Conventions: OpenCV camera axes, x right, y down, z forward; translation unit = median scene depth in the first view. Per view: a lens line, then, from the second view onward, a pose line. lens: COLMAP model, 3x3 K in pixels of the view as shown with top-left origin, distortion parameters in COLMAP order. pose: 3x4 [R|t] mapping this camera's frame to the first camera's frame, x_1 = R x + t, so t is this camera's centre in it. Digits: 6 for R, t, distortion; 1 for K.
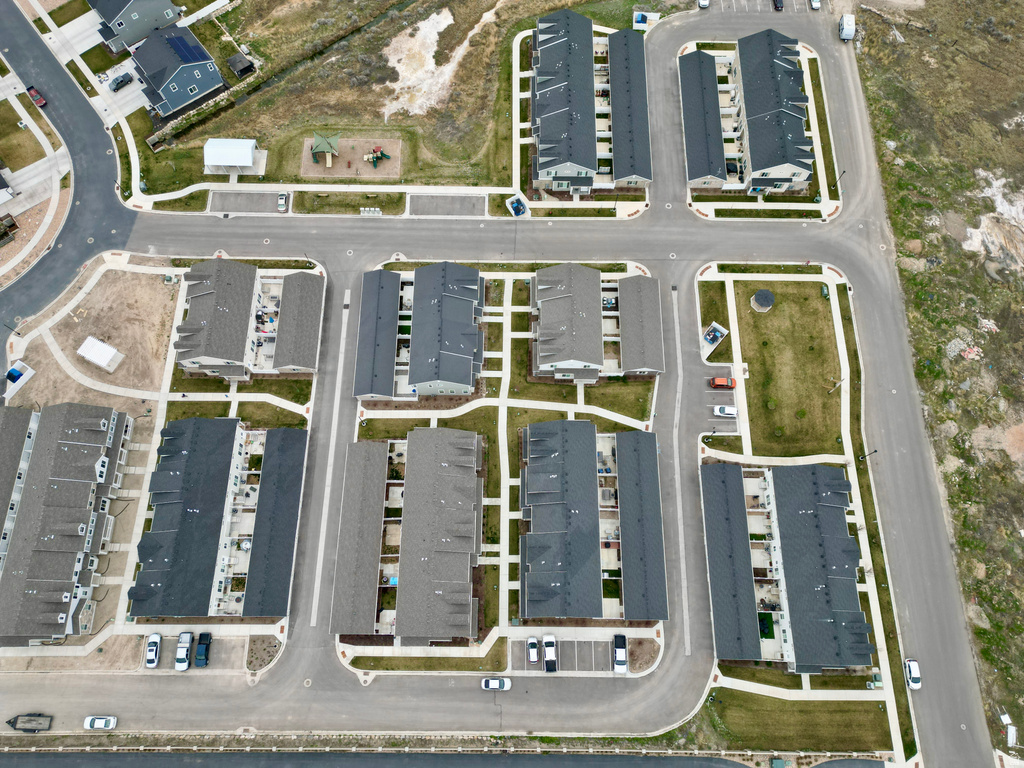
lens RADIAL K [[715.1, 0, 512.0], [0, 715.1, 384.0], [0, 0, 1]] dist [0.057066, -0.034625]
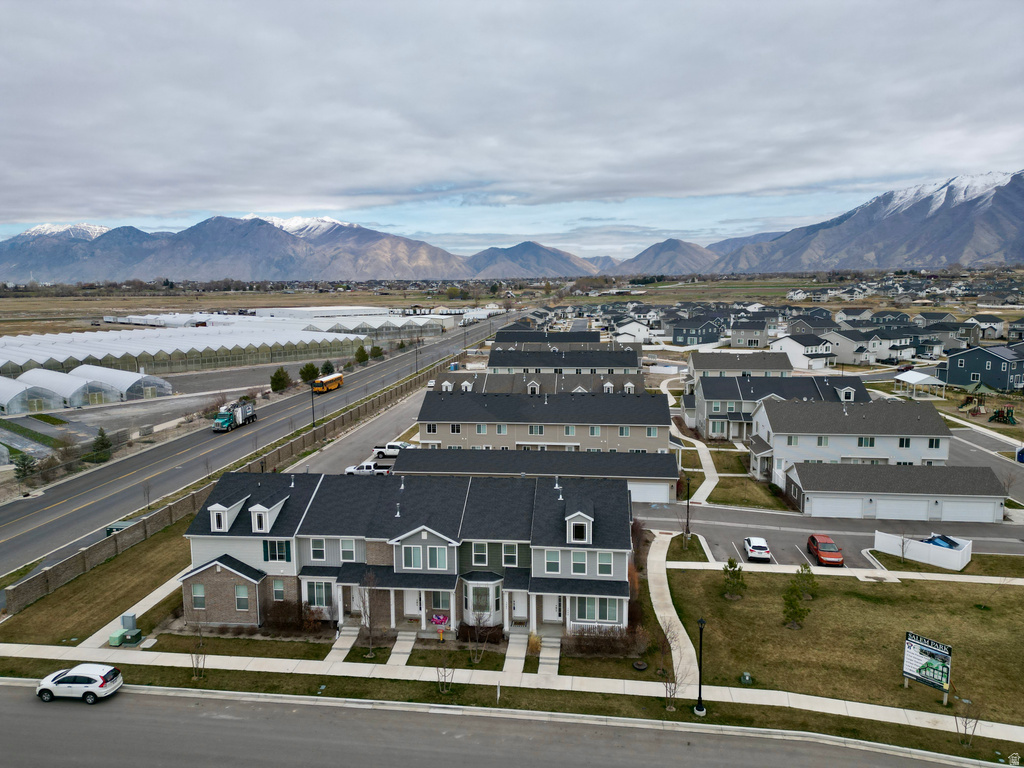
lens RADIAL K [[715.1, 0, 512.0], [0, 715.1, 384.0], [0, 0, 1]] dist [0.057066, -0.034625]
pose [[-0.096883, 0.135009, -0.986096, 0.784212], [-0.935149, 0.326847, 0.136627, 0.090764], [0.340748, 0.935384, 0.094588, 0.814515]]
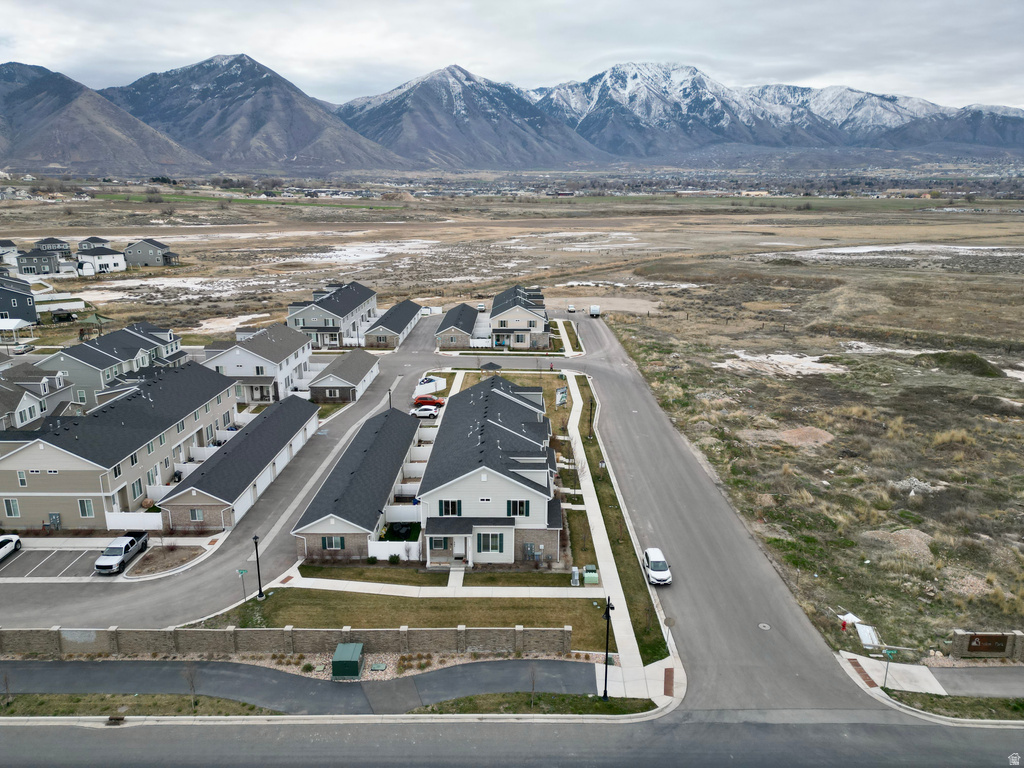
lens RADIAL K [[715.1, 0, 512.0], [0, 715.1, 384.0], [0, 0, 1]] dist [0.057066, -0.034625]
pose [[0.999980, -0.005352, 0.003400, 0.401431], [0.005871, 0.579146, -0.815202, 0.679380], [0.002394, 0.815206, 0.579166, 0.528714]]
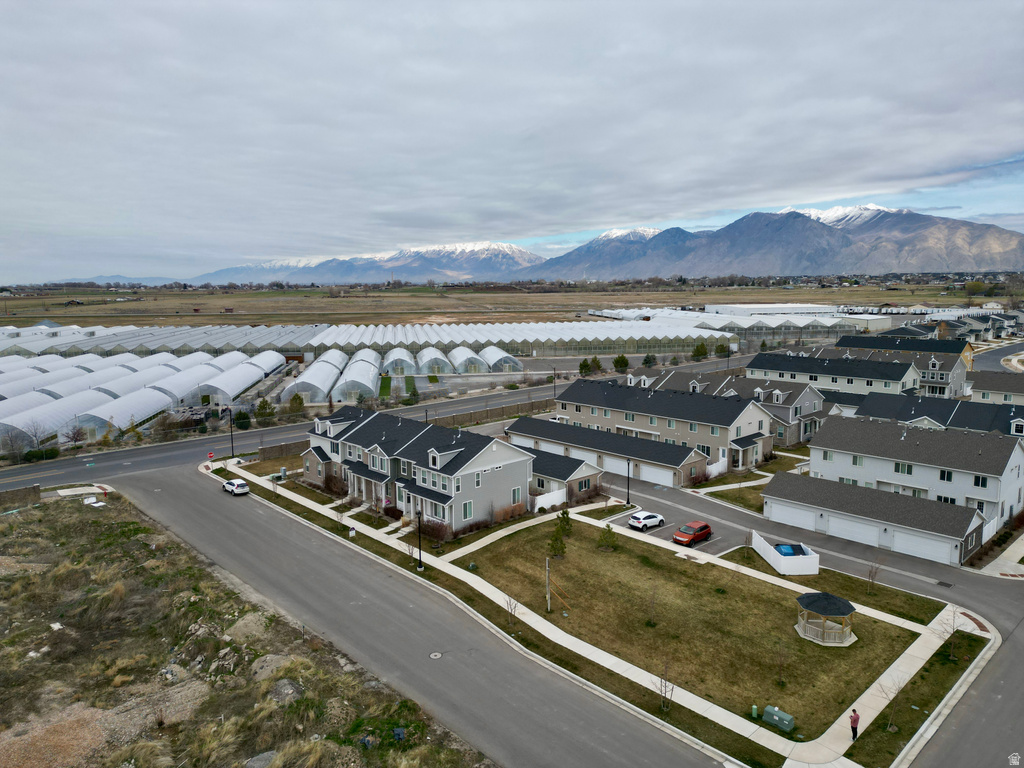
lens RADIAL K [[715.1, 0, 512.0], [0, 715.1, 384.0], [0, 0, 1]] dist [0.057066, -0.034625]
pose [[-0.717682, 0.100771, -0.689042, 0.778168], [-0.653791, 0.243188, 0.716531, -0.338845], [0.239772, 0.964730, -0.108649, 0.949351]]
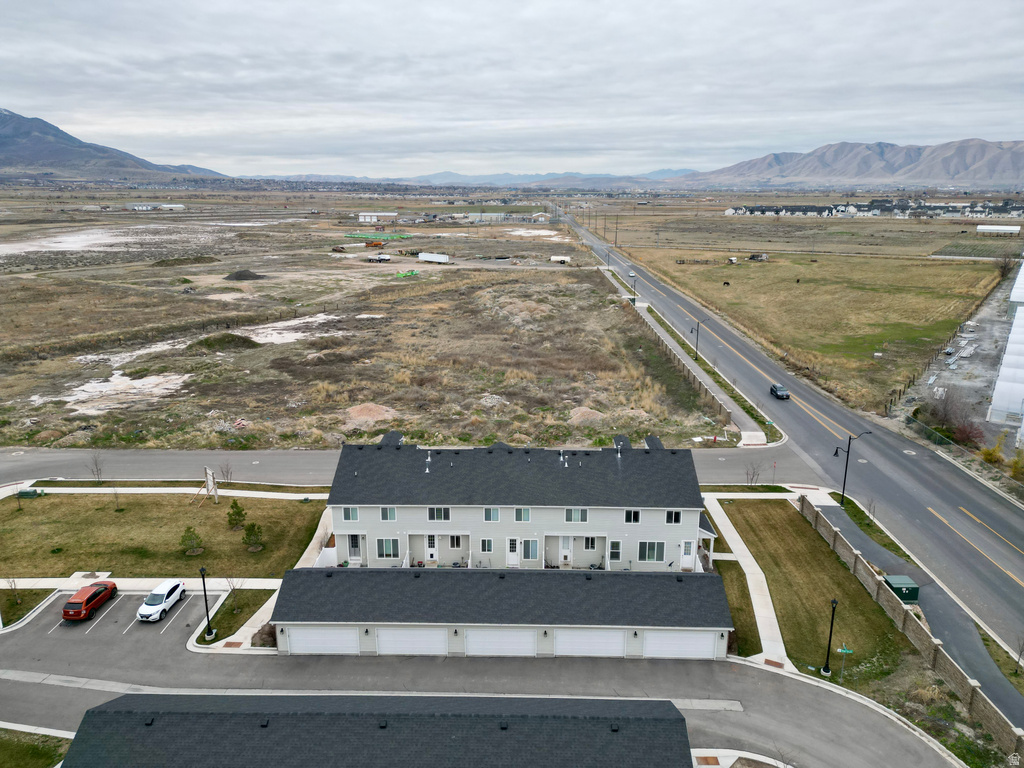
lens RADIAL K [[715.1, 0, 512.0], [0, 715.1, 384.0], [0, 0, 1]] dist [0.057066, -0.034625]
pose [[0.012986, -0.268970, 0.963061, -0.076826], [0.940988, 0.329041, 0.079208, 0.158882], [-0.338191, 0.905200, 0.257371, 0.720201]]
